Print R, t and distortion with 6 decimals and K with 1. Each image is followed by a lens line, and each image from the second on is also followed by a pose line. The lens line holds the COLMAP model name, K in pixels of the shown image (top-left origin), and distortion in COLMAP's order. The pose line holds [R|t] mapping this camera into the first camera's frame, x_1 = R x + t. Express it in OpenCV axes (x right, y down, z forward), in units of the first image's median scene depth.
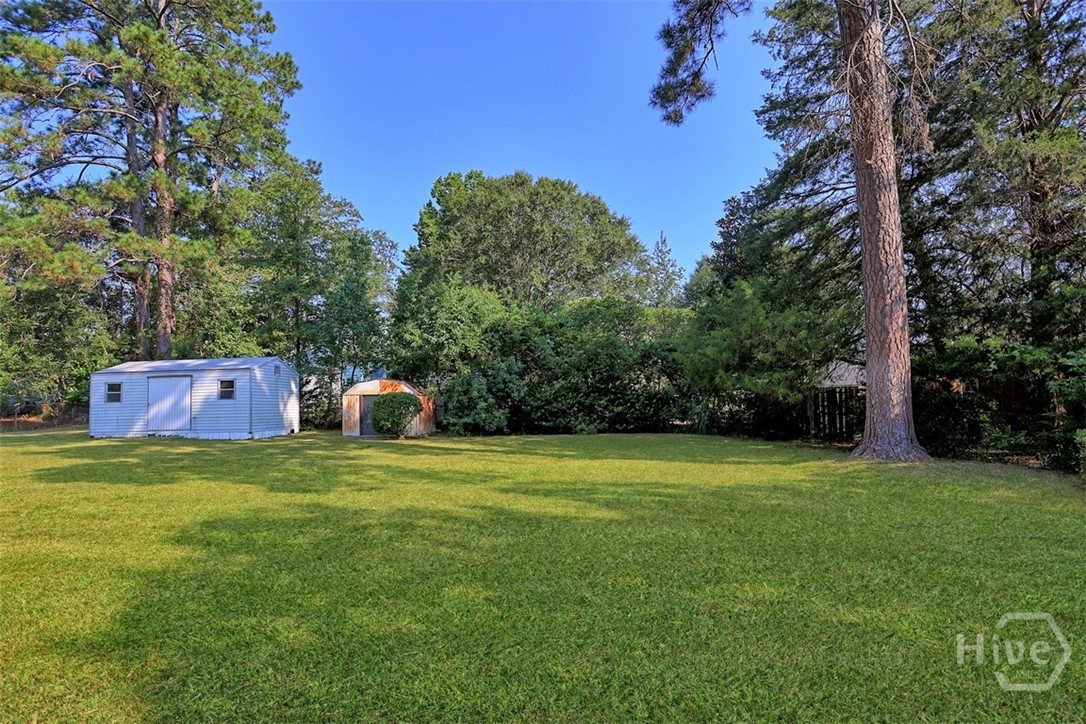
lens RADIAL K [[551.6, 0, 540.4], [0, 551.6, 340.2], [0, 0, 1]] dist [-0.072025, 0.023977]
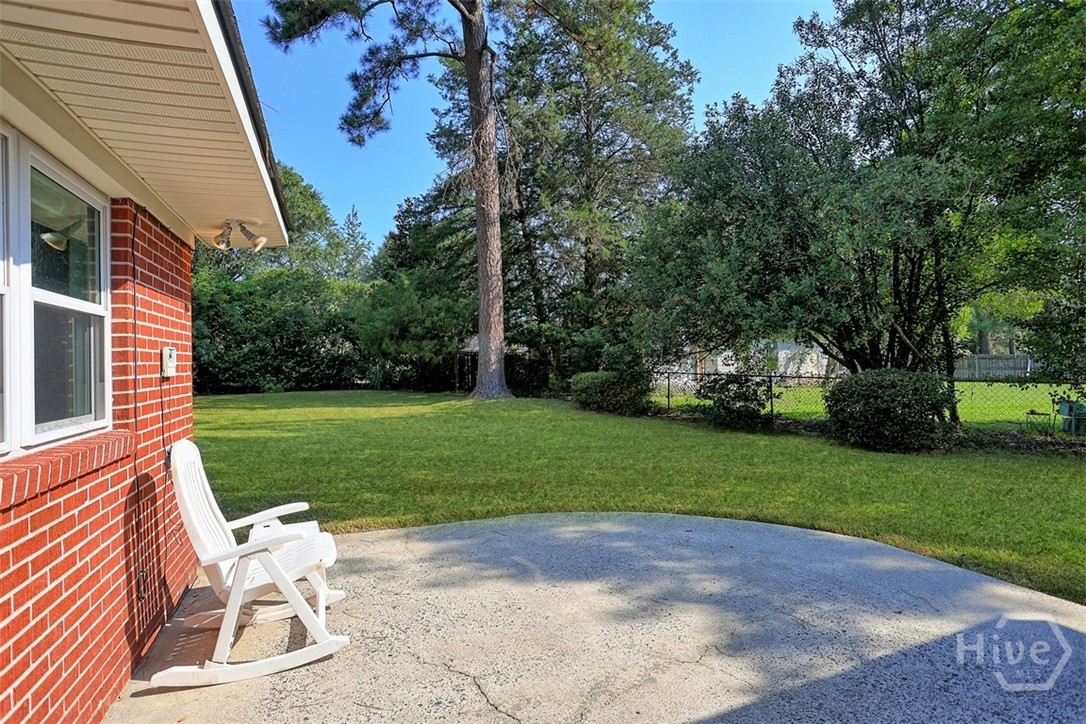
lens RADIAL K [[551.6, 0, 540.4], [0, 551.6, 340.2], [0, 0, 1]] dist [-0.072025, 0.023977]
pose [[0.854272, 0.011938, 0.519689, -0.029913], [-0.046043, 0.997545, 0.052770, -0.020012], [-0.517783, -0.069008, 0.852725, -0.229433]]
